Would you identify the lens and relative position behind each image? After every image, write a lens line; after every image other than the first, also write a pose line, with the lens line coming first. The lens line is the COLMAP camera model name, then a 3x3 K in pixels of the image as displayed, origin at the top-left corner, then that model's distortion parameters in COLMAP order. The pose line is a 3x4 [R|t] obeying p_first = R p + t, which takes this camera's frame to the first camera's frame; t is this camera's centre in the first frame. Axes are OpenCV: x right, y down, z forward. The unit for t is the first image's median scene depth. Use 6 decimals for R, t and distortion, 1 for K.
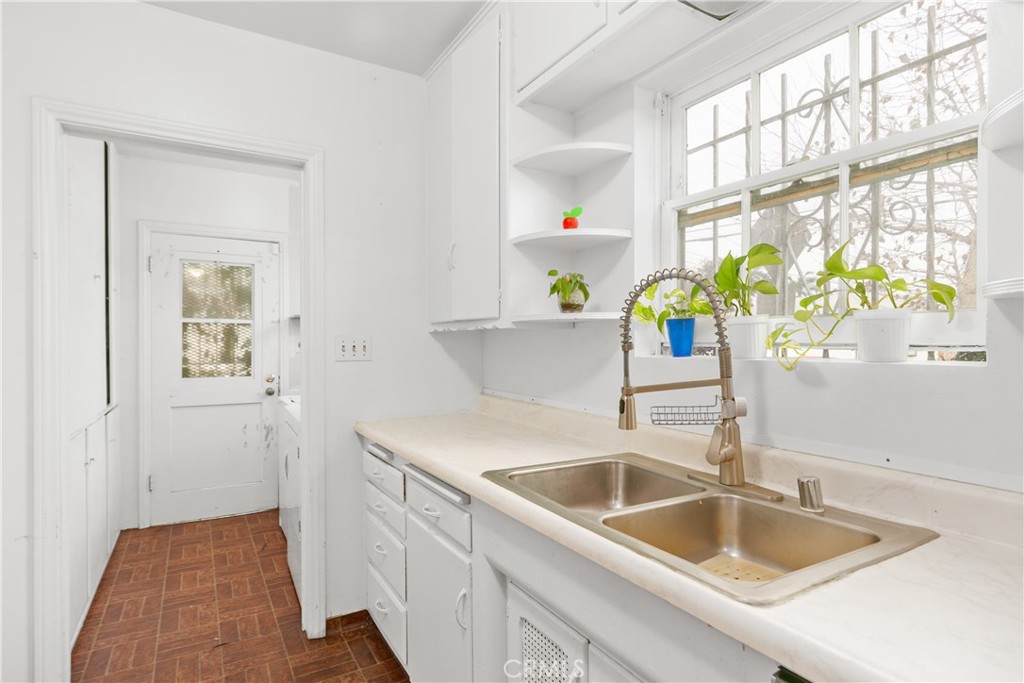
lens RADIAL K [[526.9, 0, 513.8], [0, 526.9, 342.1], [0, 0, 1]] dist [-0.002035, -0.000014]
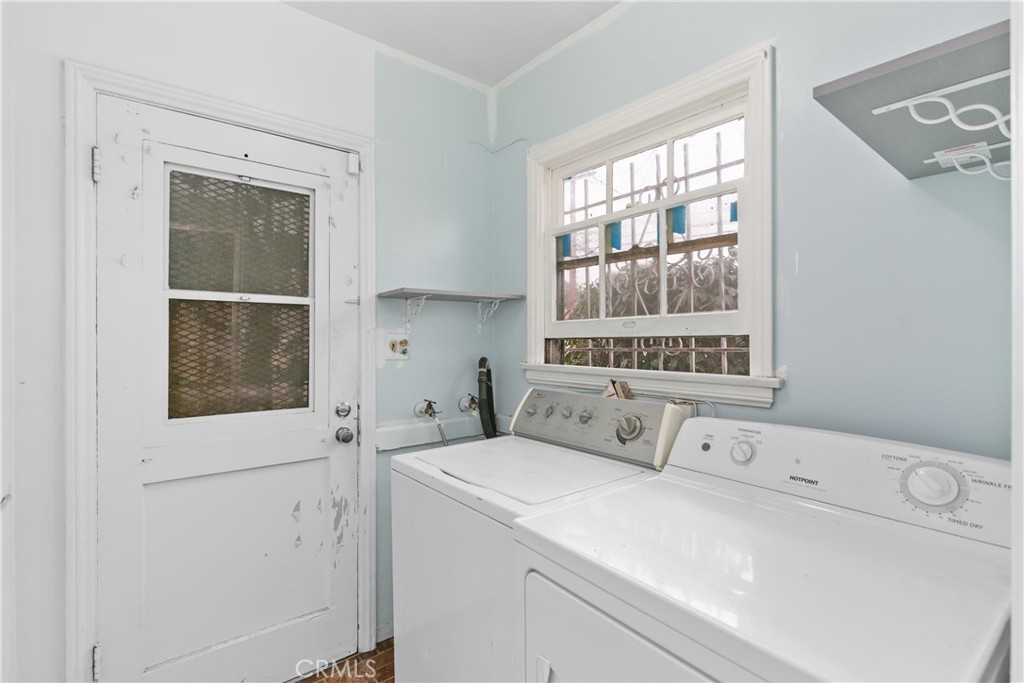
lens RADIAL K [[485.8, 0, 511.2], [0, 485.8, 340.4], [0, 0, 1]] dist [0.000491, -0.001390]
pose [[0.992156, -0.012759, 0.124357, -0.686955], [0.014871, 0.999760, -0.016070, 0.019527], [-0.124122, 0.017793, 0.992107, 0.961842]]
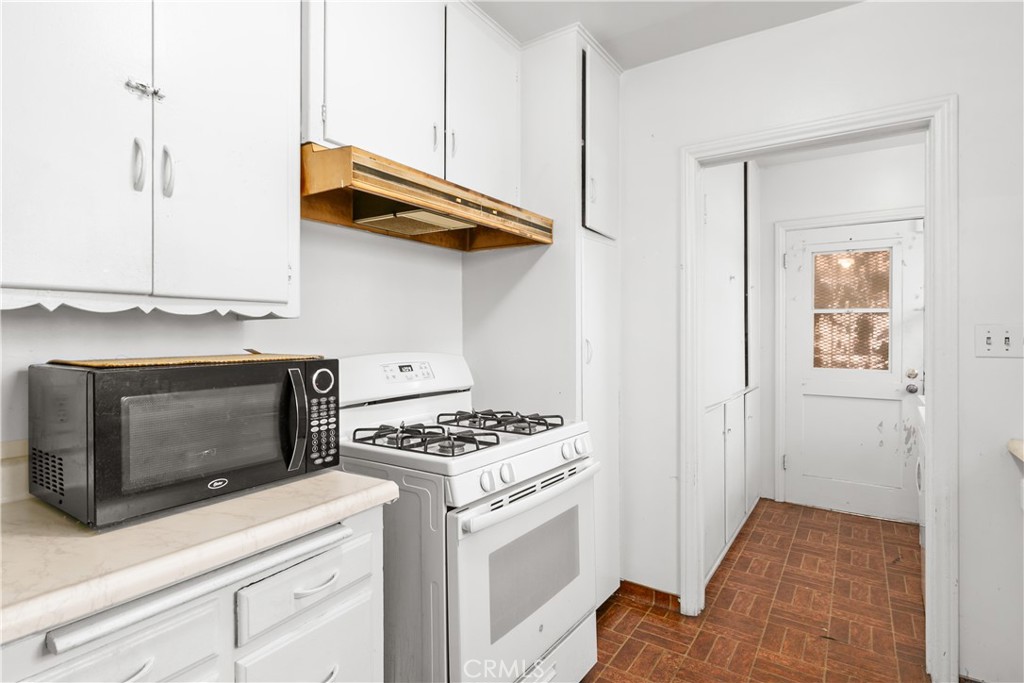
lens RADIAL K [[526.9, 0, 506.4], [0, 526.9, 333.0], [0, 0, 1]] dist [-0.002035, -0.000014]
pose [[0.424378, 0.002180, -0.905483, 0.085736], [-0.001551, 0.999997, 0.001681, 0.000186], [0.905484, 0.000691, 0.424380, 0.030271]]
